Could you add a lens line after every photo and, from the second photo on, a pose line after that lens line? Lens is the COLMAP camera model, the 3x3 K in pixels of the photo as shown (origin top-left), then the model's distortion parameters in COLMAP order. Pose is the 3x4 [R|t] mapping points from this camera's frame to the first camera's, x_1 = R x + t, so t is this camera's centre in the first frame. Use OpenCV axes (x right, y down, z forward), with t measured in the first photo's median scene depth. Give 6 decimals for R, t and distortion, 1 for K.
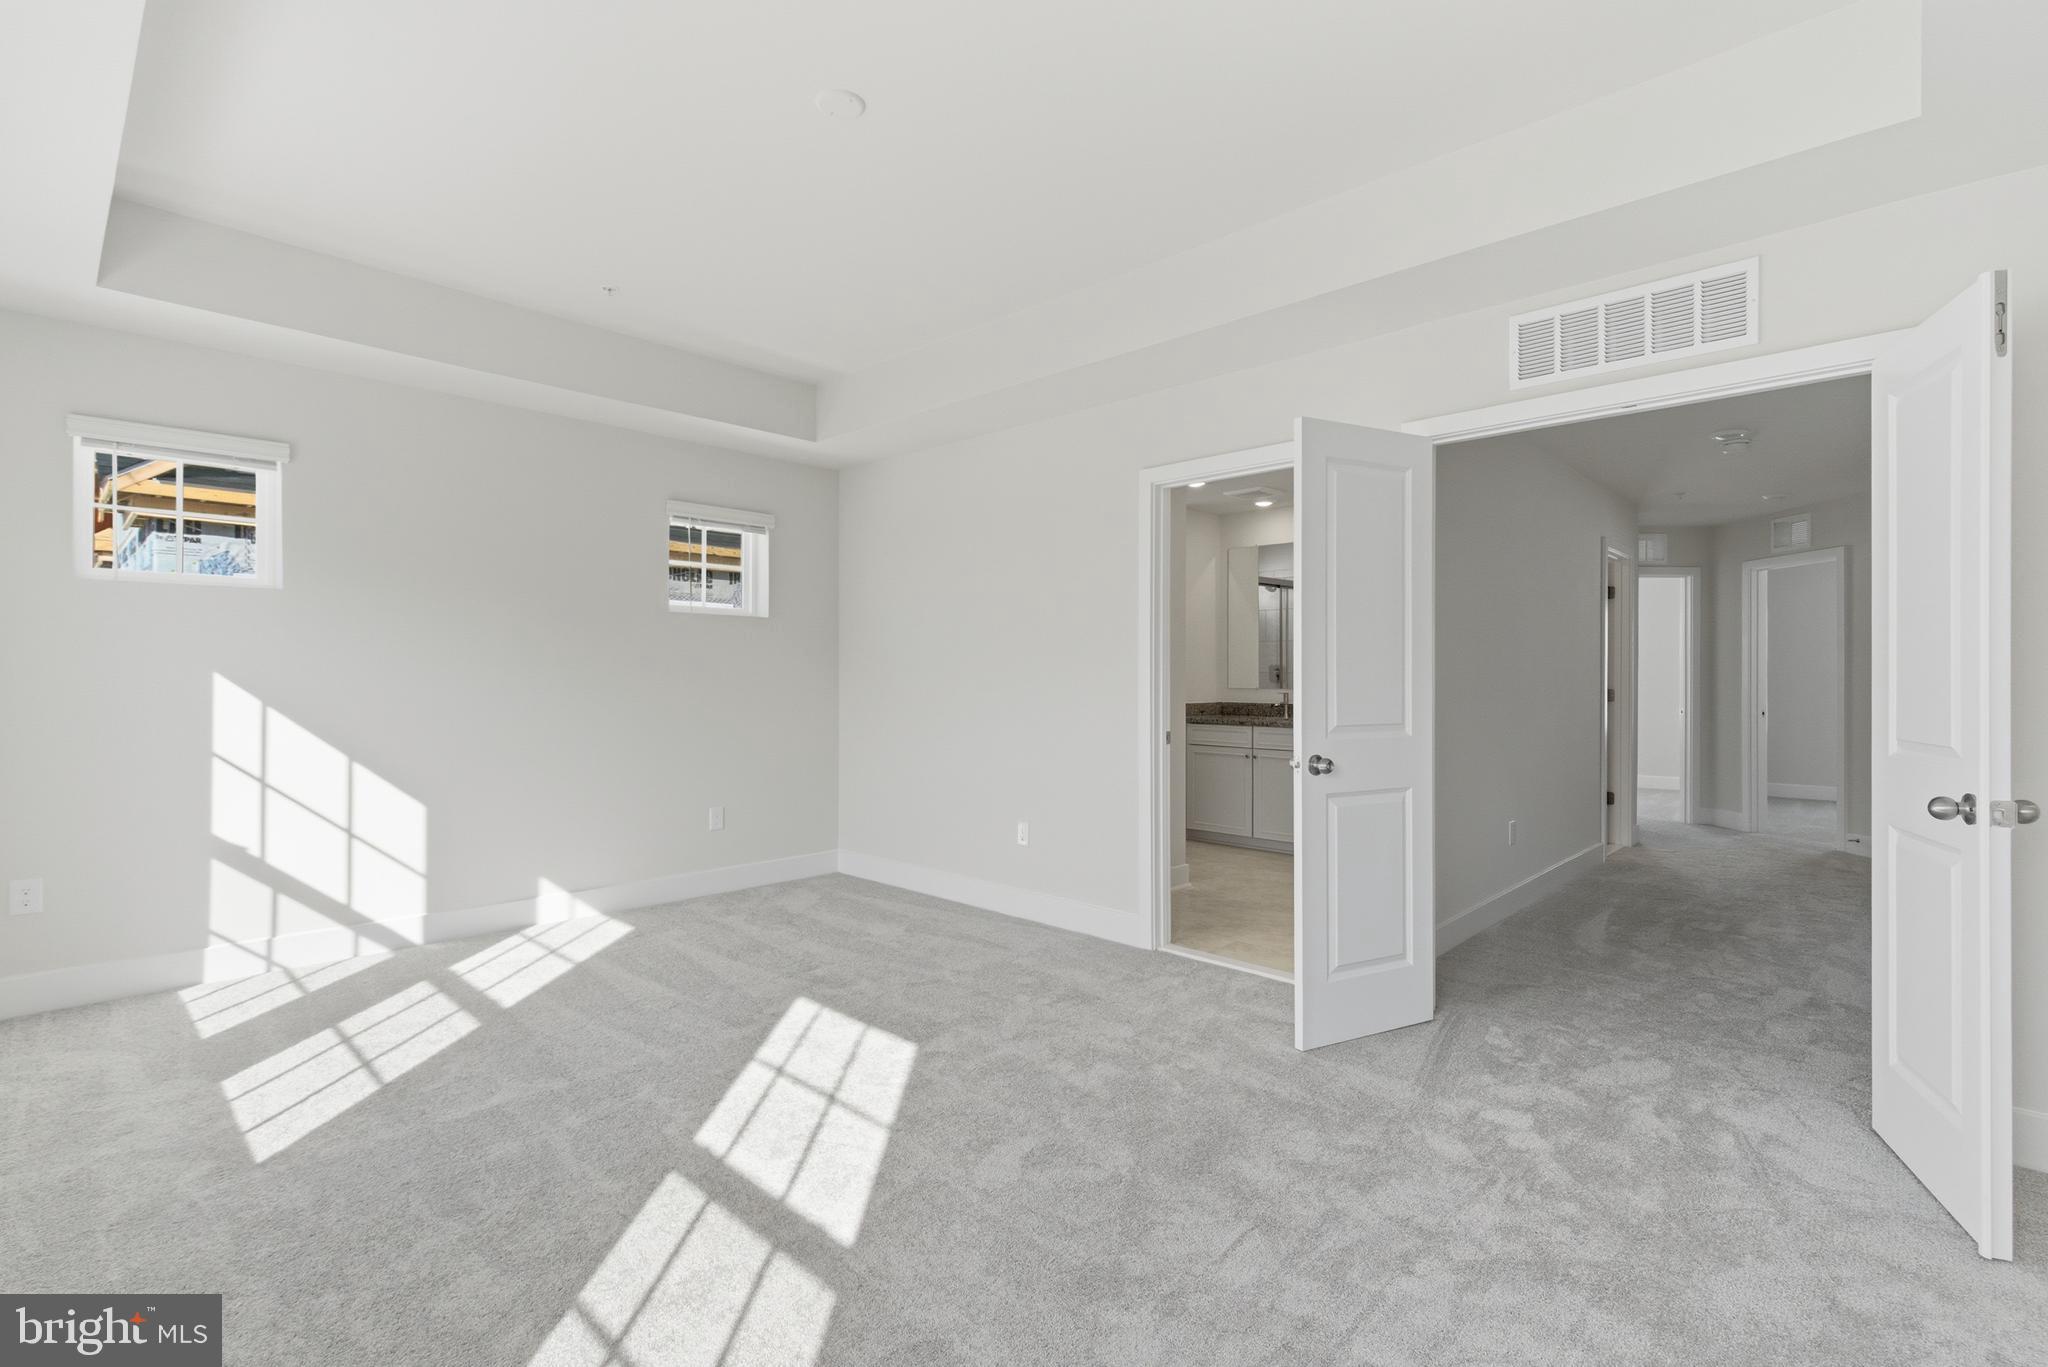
lens RADIAL K [[947.8, 0, 1028.3], [0, 947.8, 692.1], [0, 0, 1]] dist [0.001119, -0.000289]
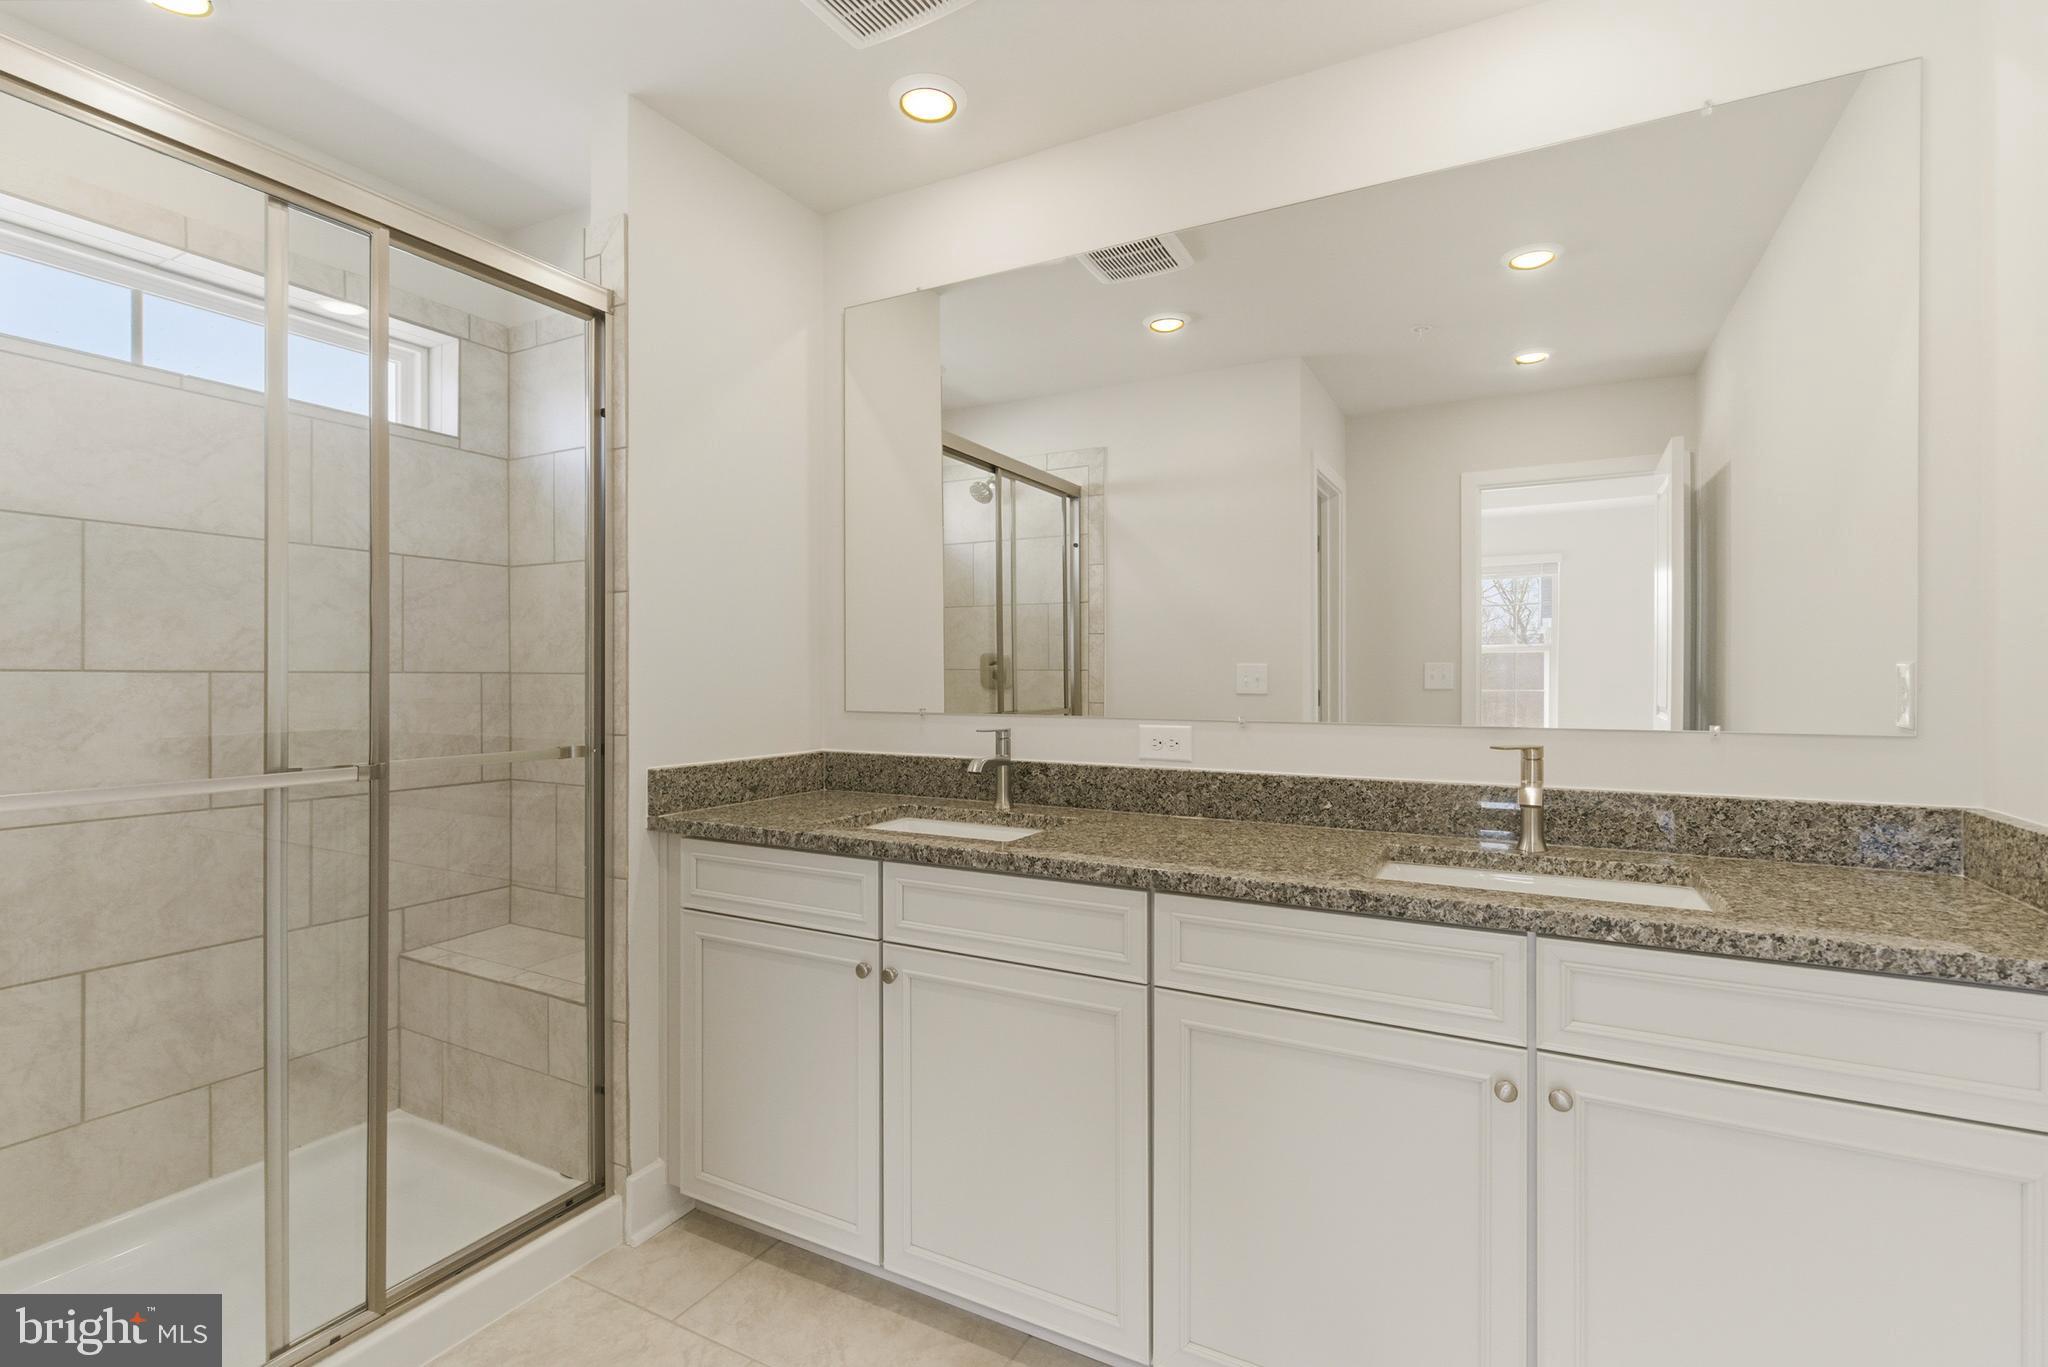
lens RADIAL K [[947.8, 0, 1028.3], [0, 947.8, 692.1], [0, 0, 1]] dist [0.001119, -0.000289]
pose [[0.961591, 0.001153, 0.274483, 0.192535], [0.001450, 0.999956, -0.009283, -0.008685], [-0.274482, 0.009324, 0.961547, 0.691903]]
